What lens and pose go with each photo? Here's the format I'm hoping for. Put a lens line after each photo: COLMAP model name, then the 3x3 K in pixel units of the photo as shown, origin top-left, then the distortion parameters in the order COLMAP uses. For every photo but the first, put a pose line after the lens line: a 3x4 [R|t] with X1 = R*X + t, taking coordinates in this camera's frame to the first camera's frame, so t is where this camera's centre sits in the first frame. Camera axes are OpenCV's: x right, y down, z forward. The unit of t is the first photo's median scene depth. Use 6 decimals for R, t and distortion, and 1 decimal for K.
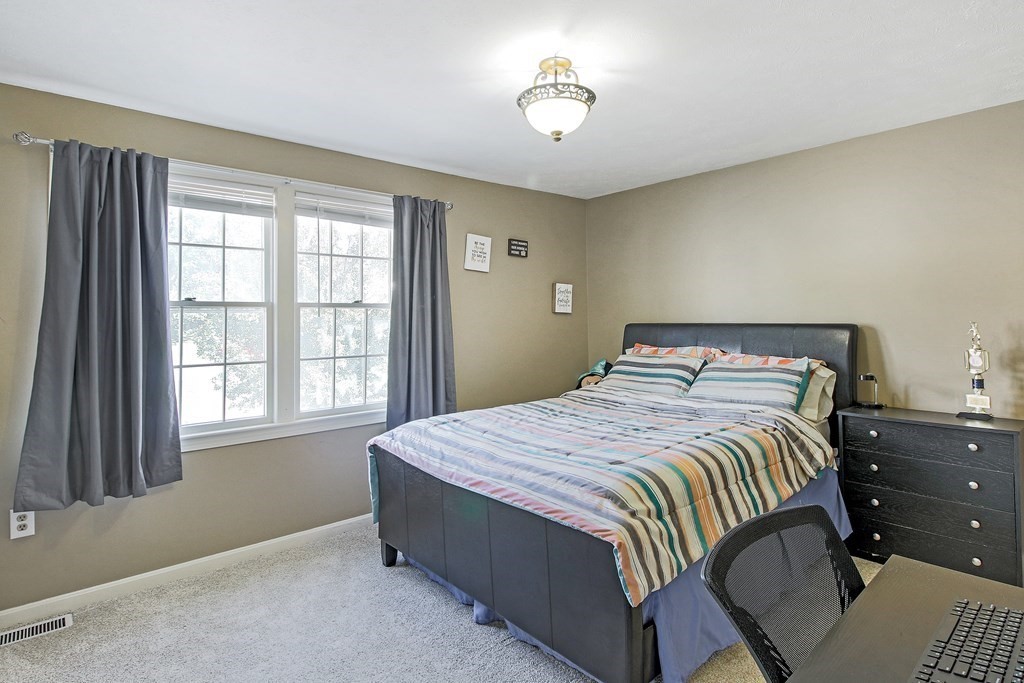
lens RADIAL K [[534.4, 0, 507.3], [0, 534.4, 315.2], [0, 0, 1]] dist [0.014403, -0.000312]
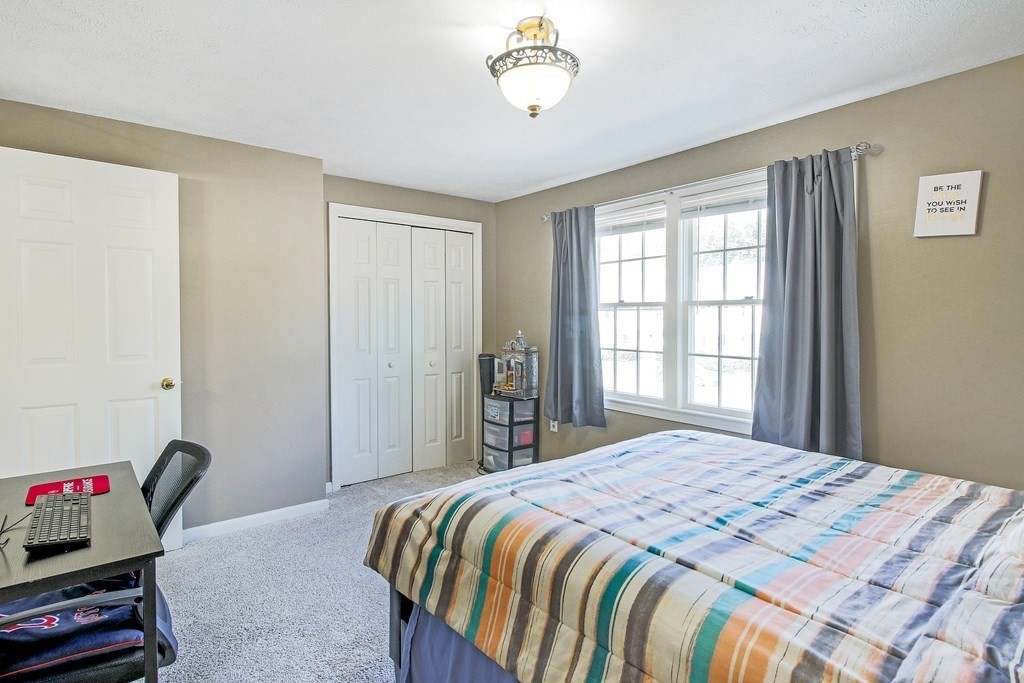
lens RADIAL K [[525.9, 0, 510.7], [0, 525.9, 328.2], [0, 0, 1]] dist [0.016935, -0.013125]
pose [[-0.041628, 0.031746, -0.998629, 0.733613], [0.005063, 0.999489, 0.031563, -0.003241], [0.999120, -0.003742, -0.041768, 0.748878]]
